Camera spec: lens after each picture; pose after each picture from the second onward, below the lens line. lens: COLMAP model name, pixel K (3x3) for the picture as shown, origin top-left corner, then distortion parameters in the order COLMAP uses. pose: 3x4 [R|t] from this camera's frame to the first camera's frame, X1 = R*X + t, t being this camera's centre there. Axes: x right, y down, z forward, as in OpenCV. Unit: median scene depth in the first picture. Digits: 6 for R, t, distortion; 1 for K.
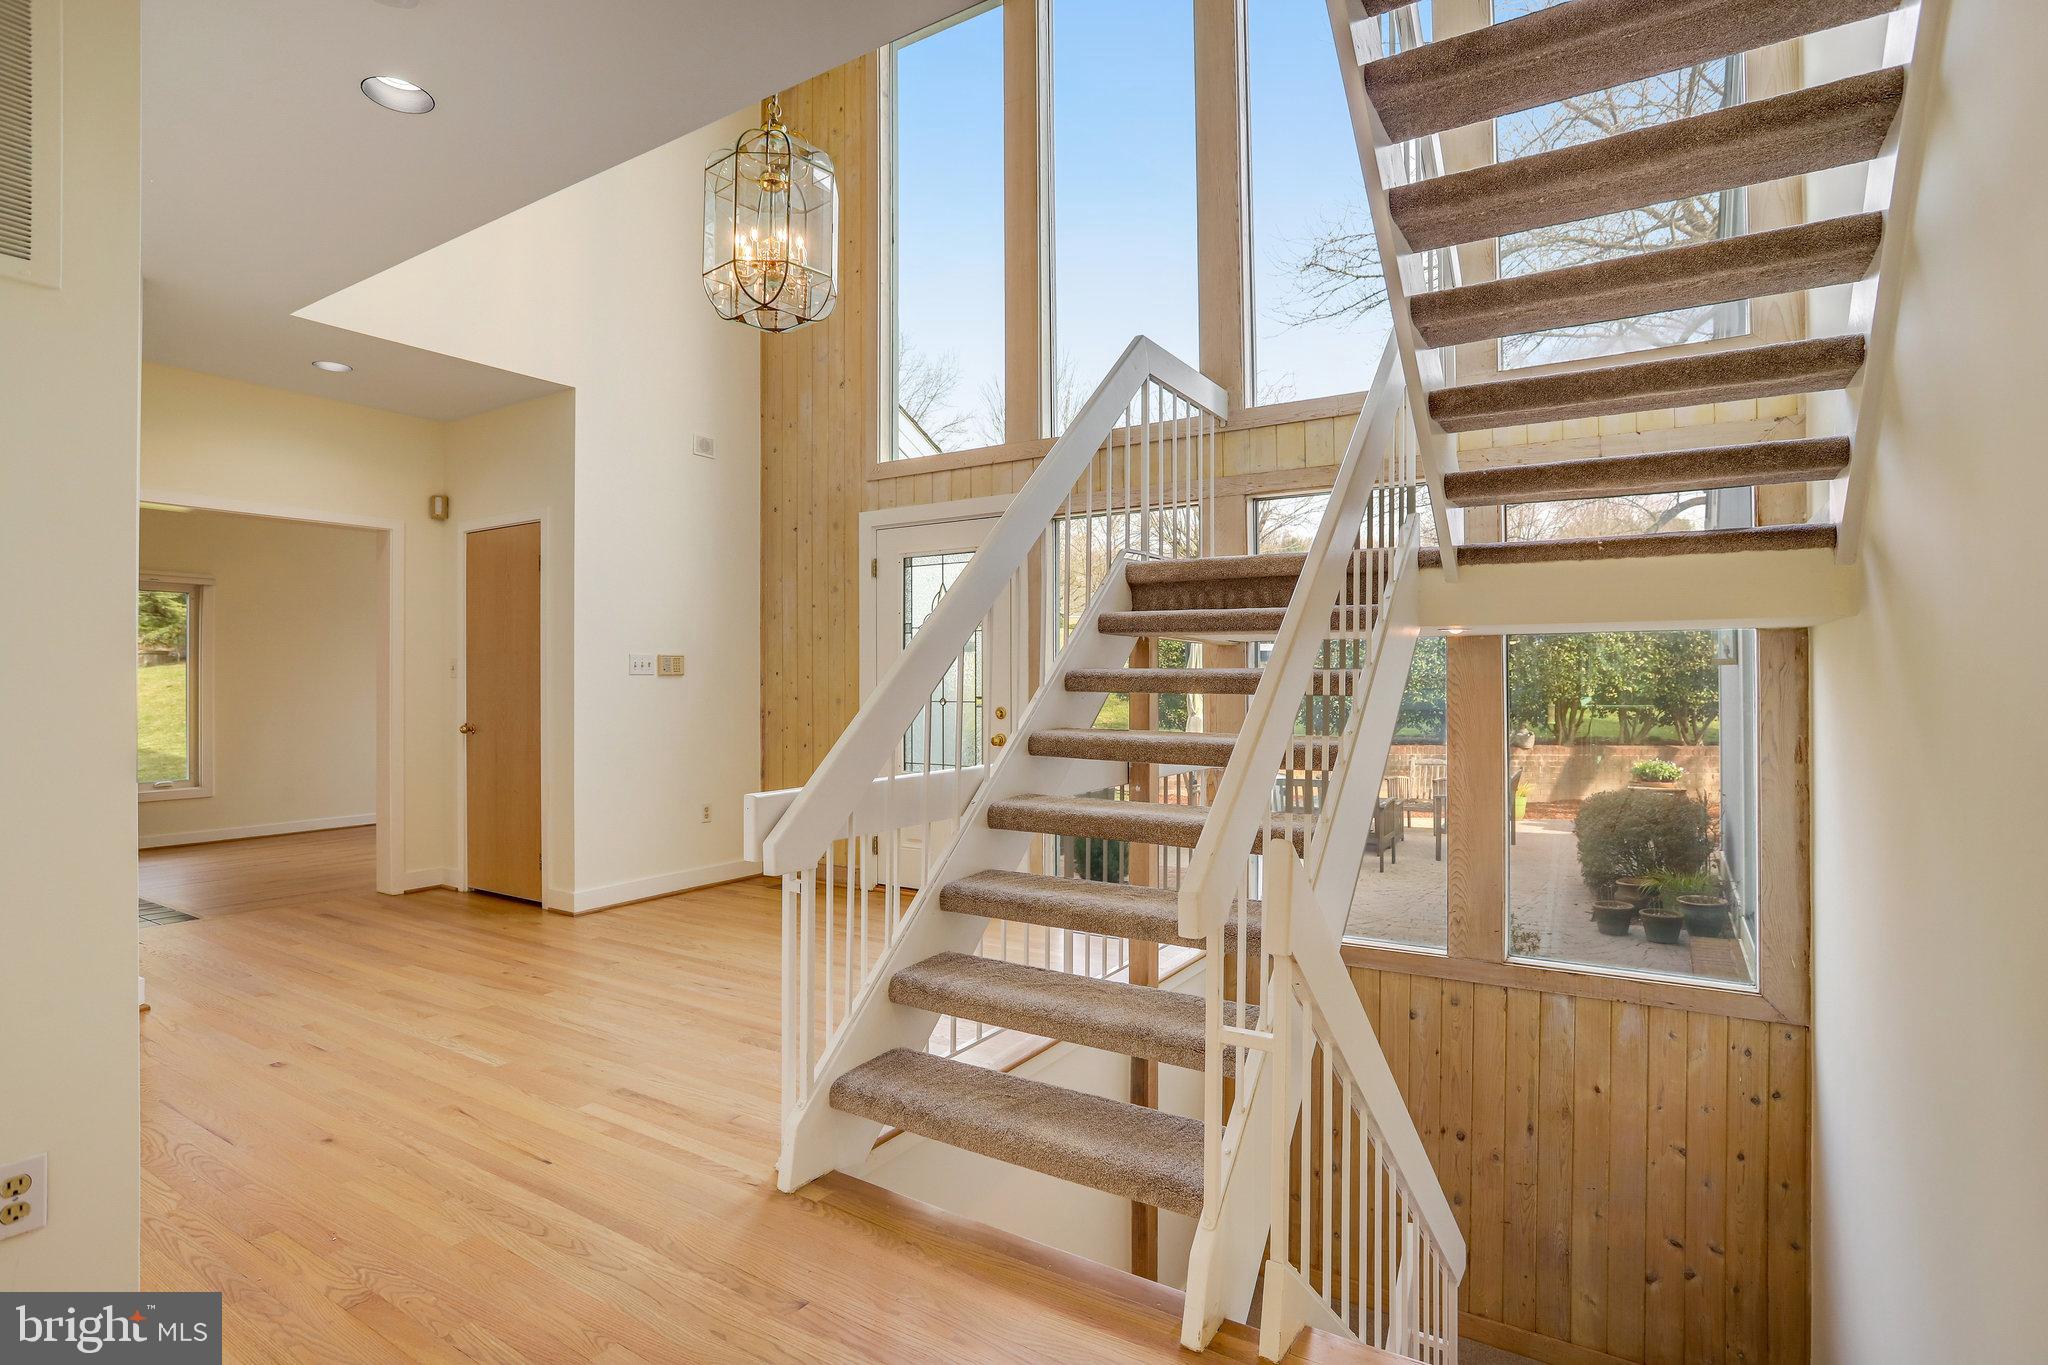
lens RADIAL K [[1011.4, 0, 1019.8], [0, 1011.4, 675.4], [0, 0, 1]] dist [-0.064177, 0.031645]
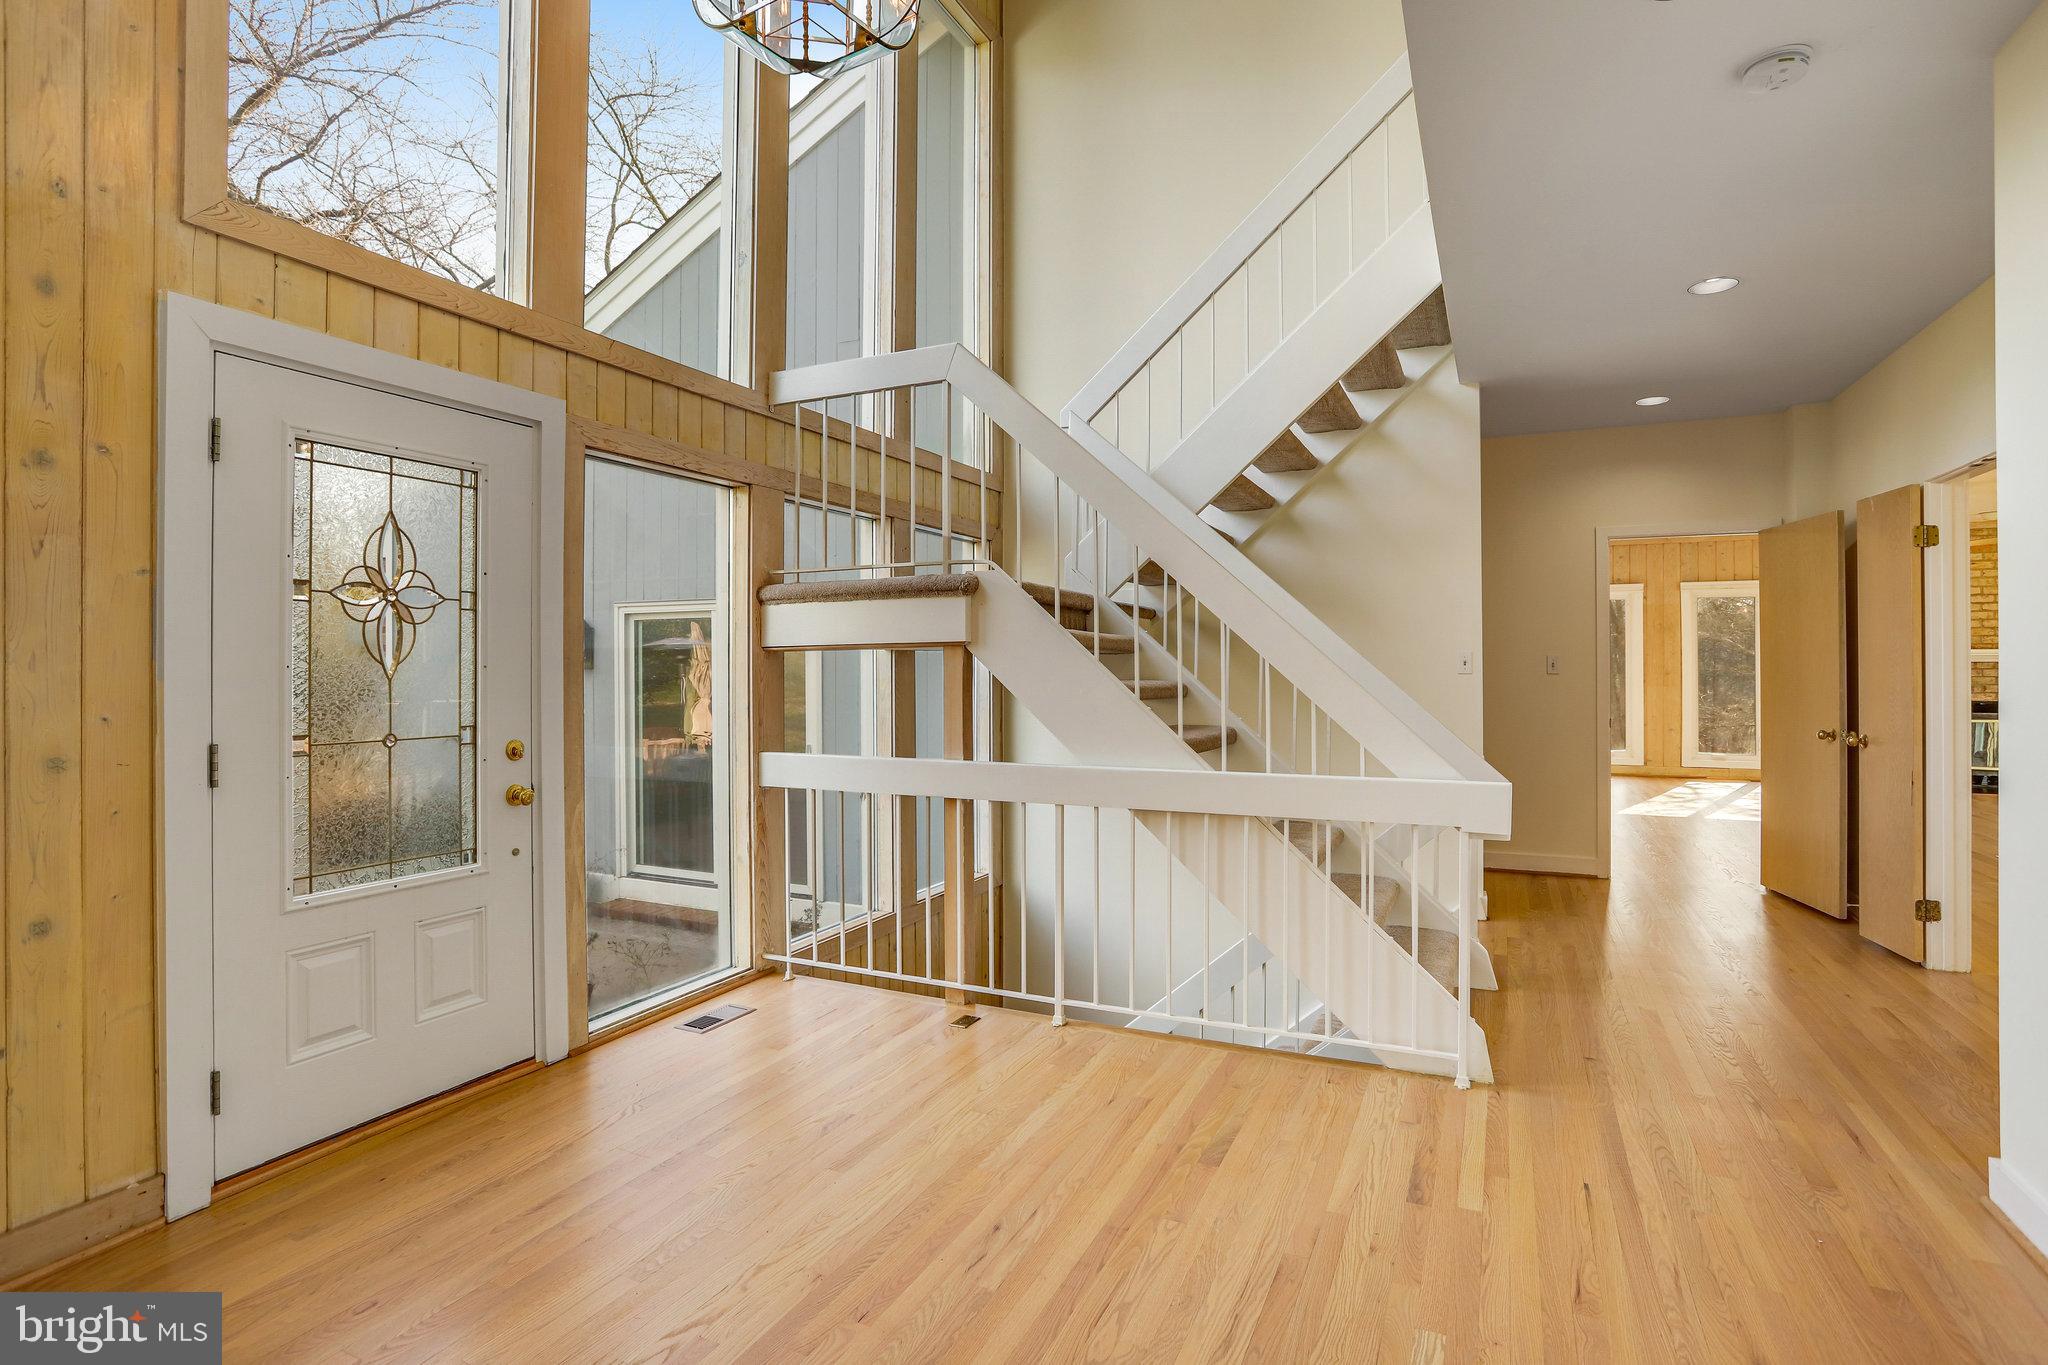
lens RADIAL K [[1011.4, 0, 1019.8], [0, 1011.4, 675.4], [0, 0, 1]] dist [-0.064177, 0.031645]
pose [[-0.116012, -0.001383, 0.993247, -1.007873], [-0.004308, 0.999990, 0.000890, -0.016027], [-0.993239, -0.004175, -0.116017, 1.214324]]
